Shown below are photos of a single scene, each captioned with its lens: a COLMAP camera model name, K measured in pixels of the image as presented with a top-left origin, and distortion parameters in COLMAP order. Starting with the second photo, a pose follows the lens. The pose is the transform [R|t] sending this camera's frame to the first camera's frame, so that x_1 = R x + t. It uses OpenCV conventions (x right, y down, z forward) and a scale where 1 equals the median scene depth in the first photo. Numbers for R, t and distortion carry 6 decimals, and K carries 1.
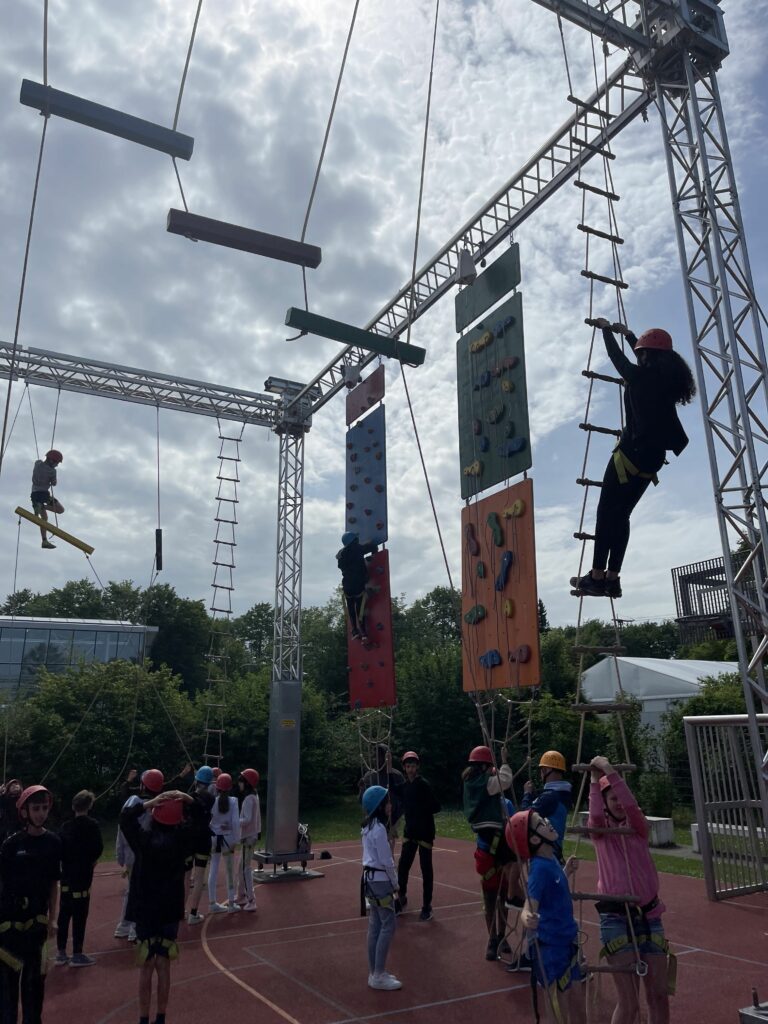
lens RADIAL K [[776.9, 0, 384.0], [0, 776.9, 512.0], [0, 0, 1]] dist [0.001845, -0.004114]
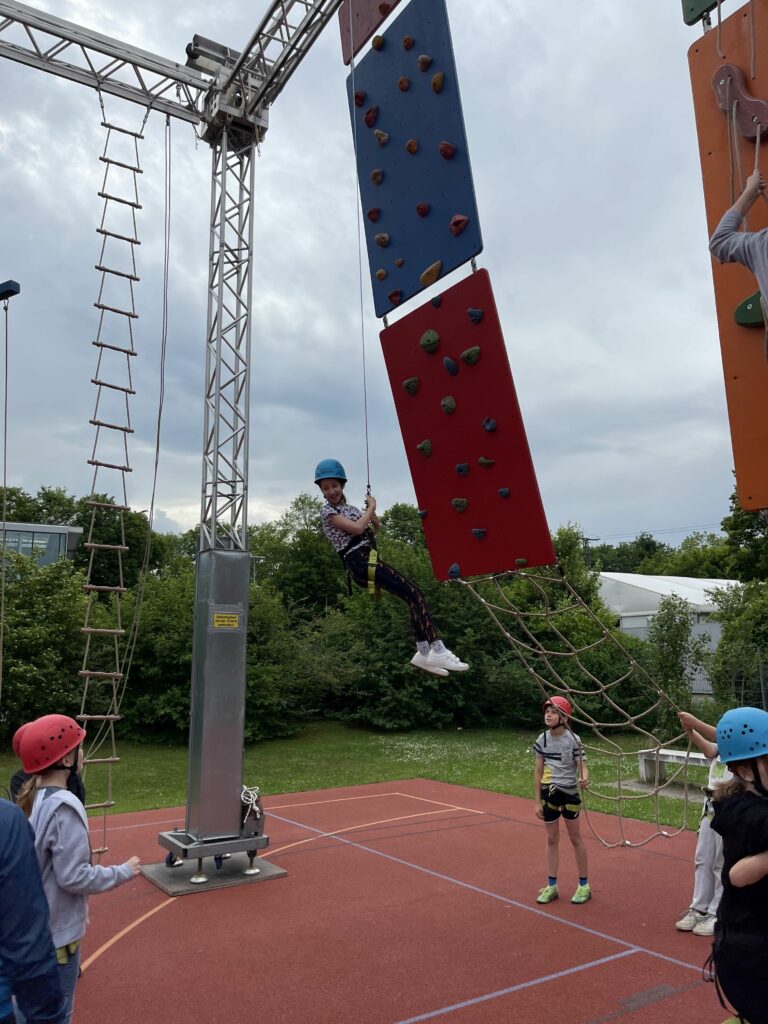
lens RADIAL K [[776.9, 0, 384.0], [0, 776.9, 512.0], [0, 0, 1]] dist [0.001845, -0.004114]
pose [[0.998135, 0.013025, 0.059644, -0.026119], [-0.018750, 0.995161, 0.096453, 0.087311], [-0.058099, -0.097392, 0.993549, 0.275417]]
